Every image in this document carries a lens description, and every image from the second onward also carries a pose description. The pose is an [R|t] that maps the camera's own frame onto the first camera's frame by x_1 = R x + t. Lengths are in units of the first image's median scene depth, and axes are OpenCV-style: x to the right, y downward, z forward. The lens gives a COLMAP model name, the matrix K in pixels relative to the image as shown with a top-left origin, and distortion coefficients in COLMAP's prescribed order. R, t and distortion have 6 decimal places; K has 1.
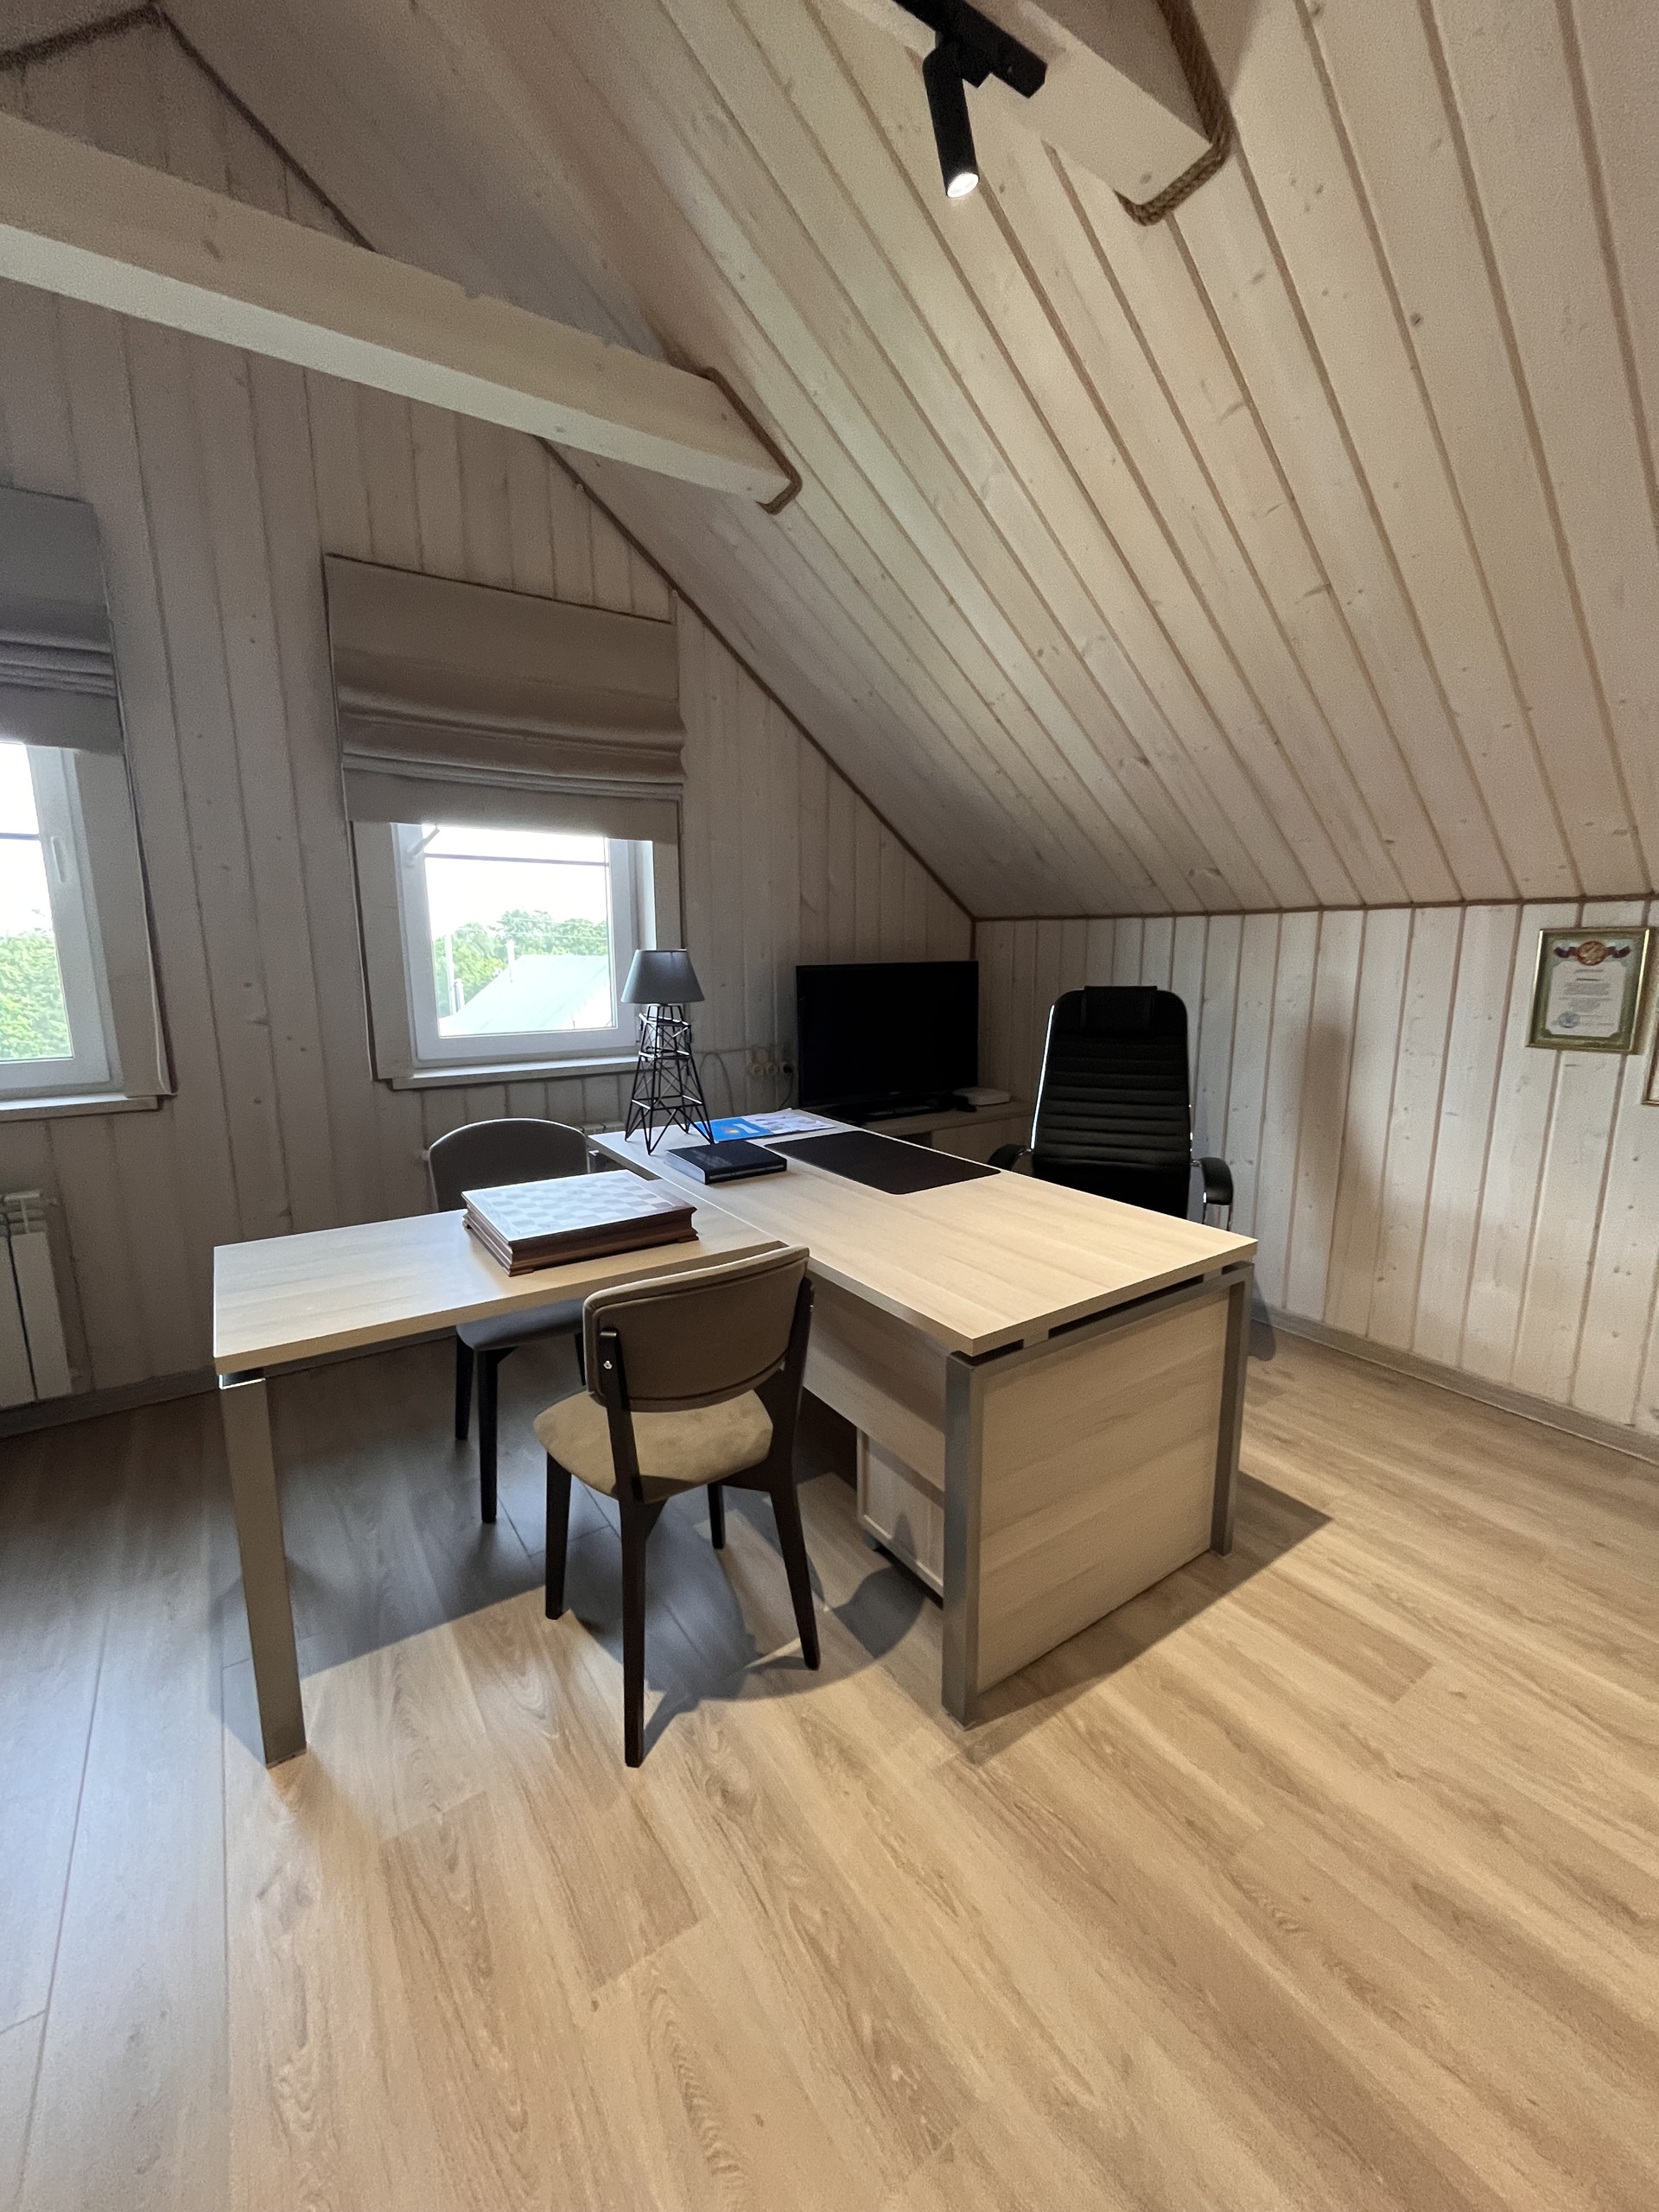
lens RADIAL K [[896.1, 0, 829.0], [0, 896.1, 1110.1], [0, 0, 1]] dist [-0.000069, 0.000173]
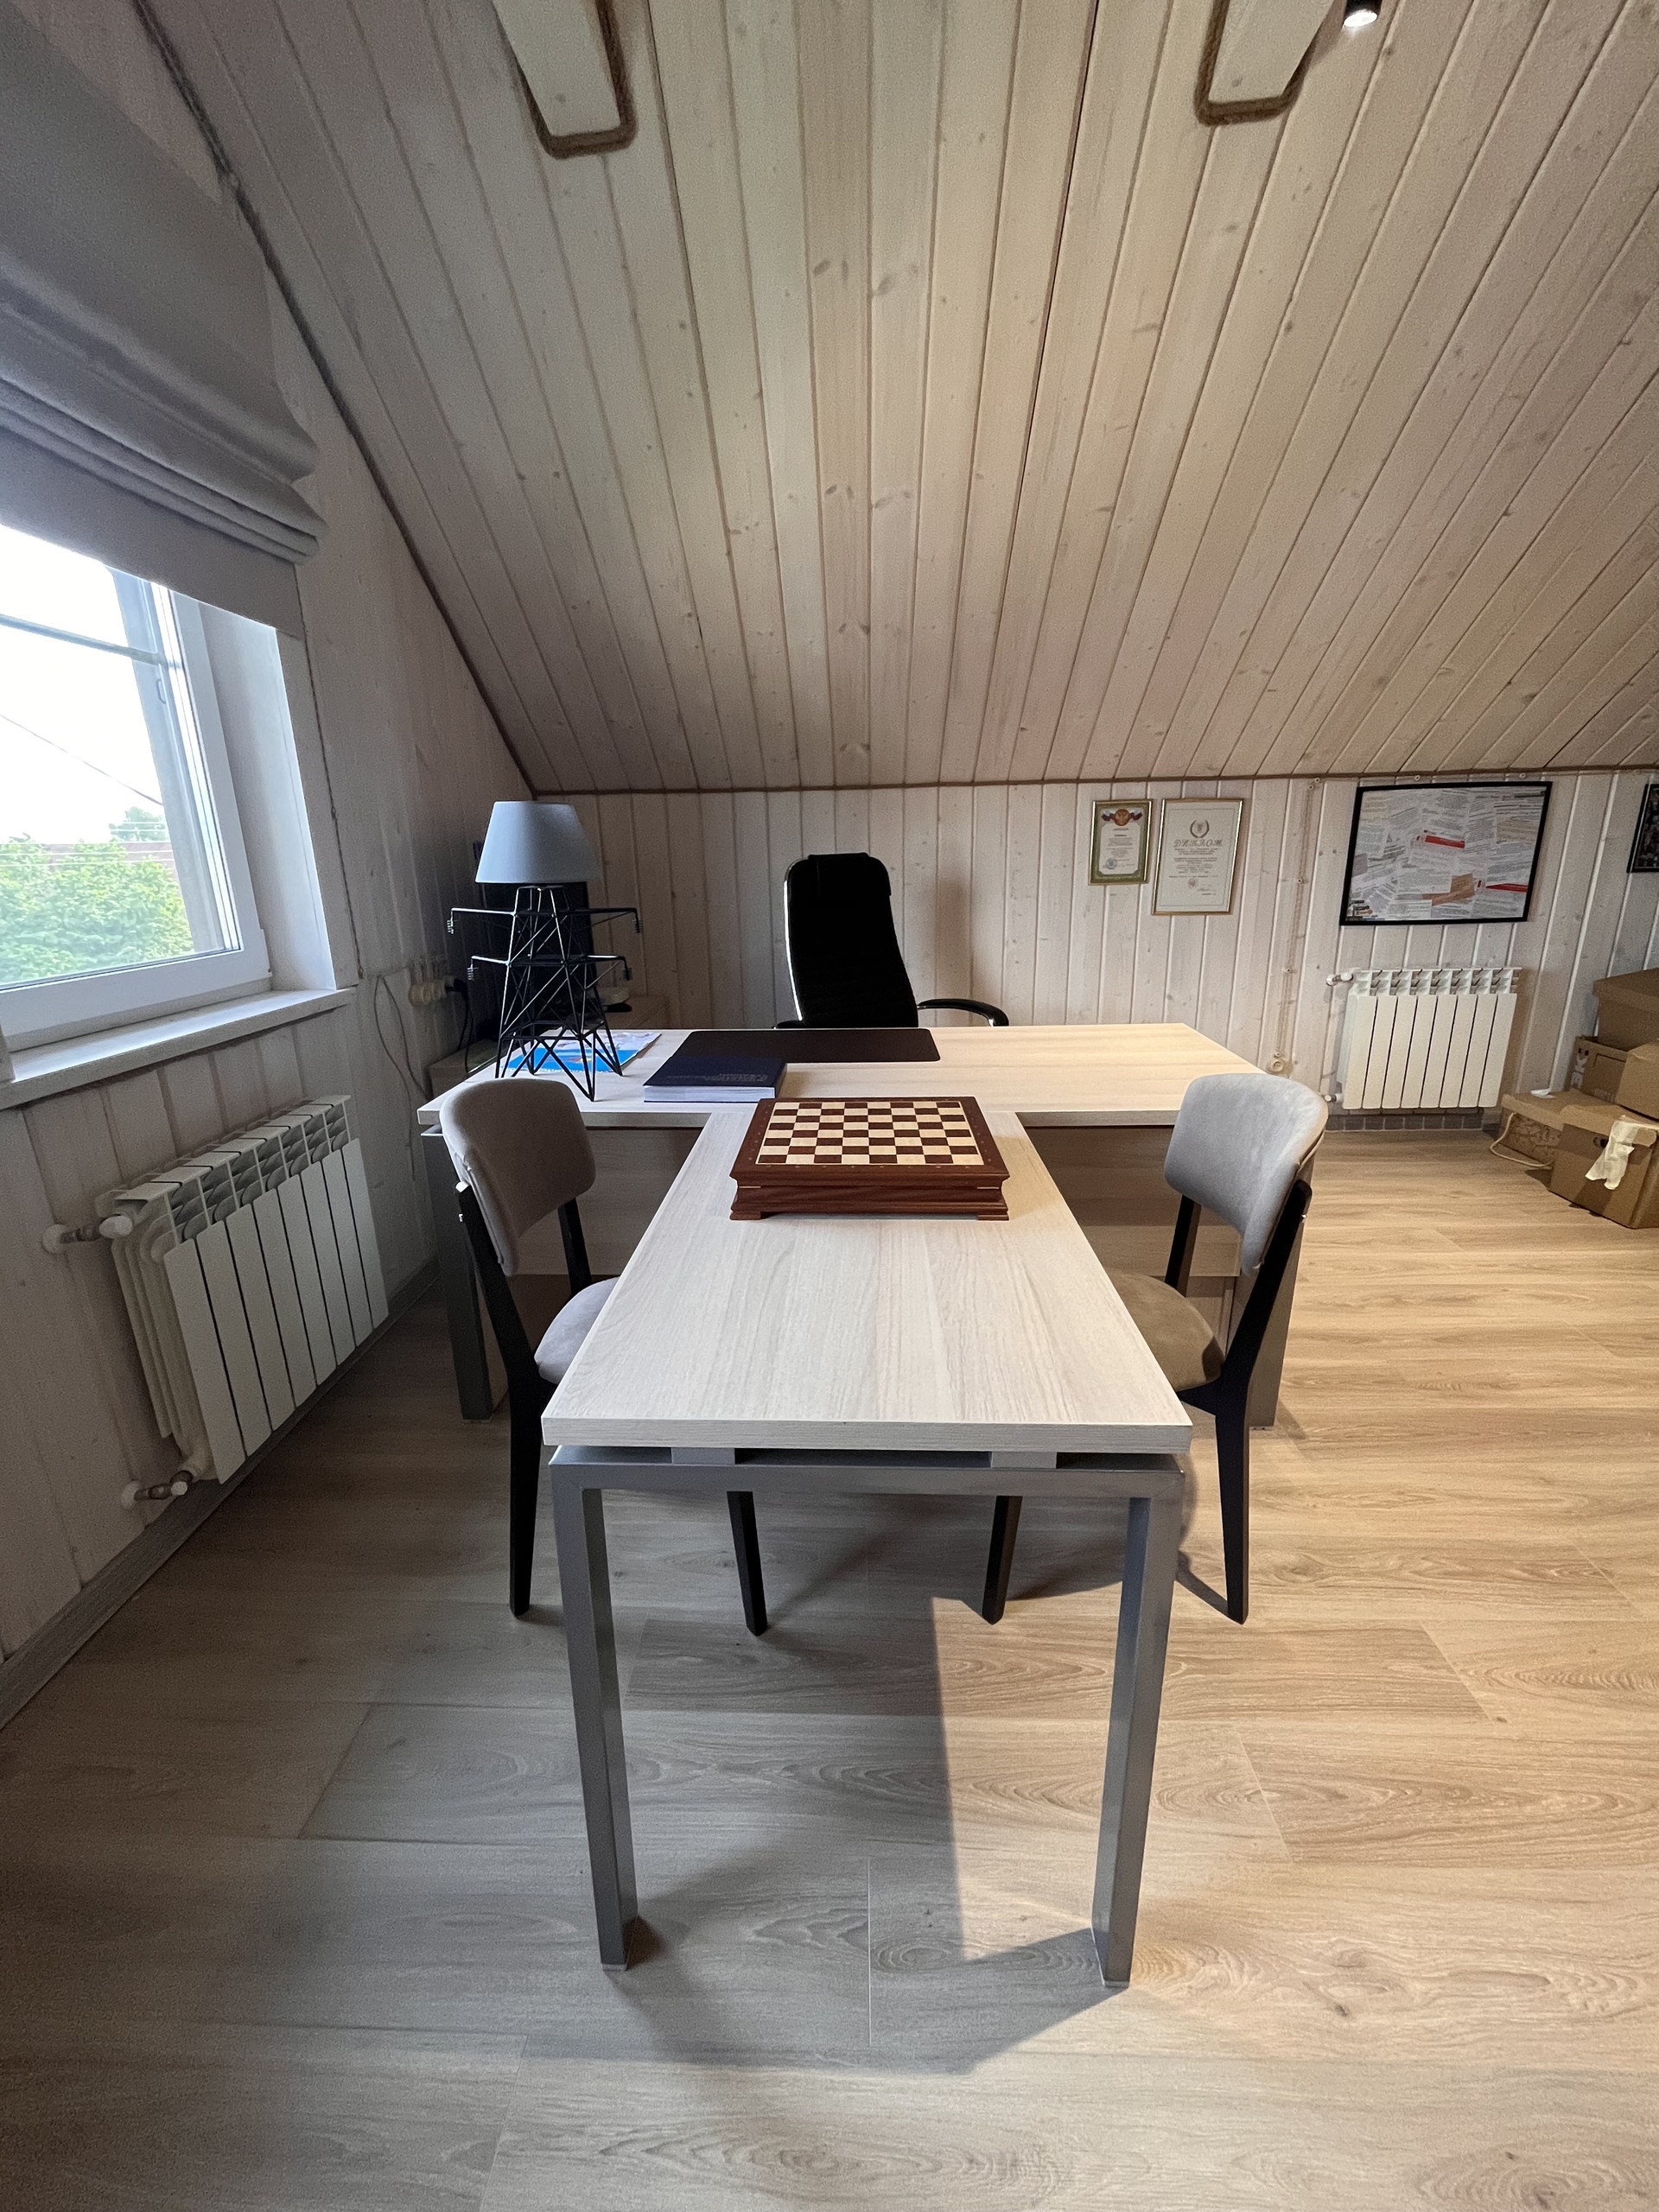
lens RADIAL K [[896.1, 0, 832.4], [0, 896.1, 1107.1], [0, 0, 1]] dist [-0.000069, 0.000173]
pose [[0.586967, -0.237005, 0.774143, -0.859287], [0.163745, 0.971184, 0.173176, -0.050491], [-0.792879, 0.025114, 0.608861, 0.570475]]
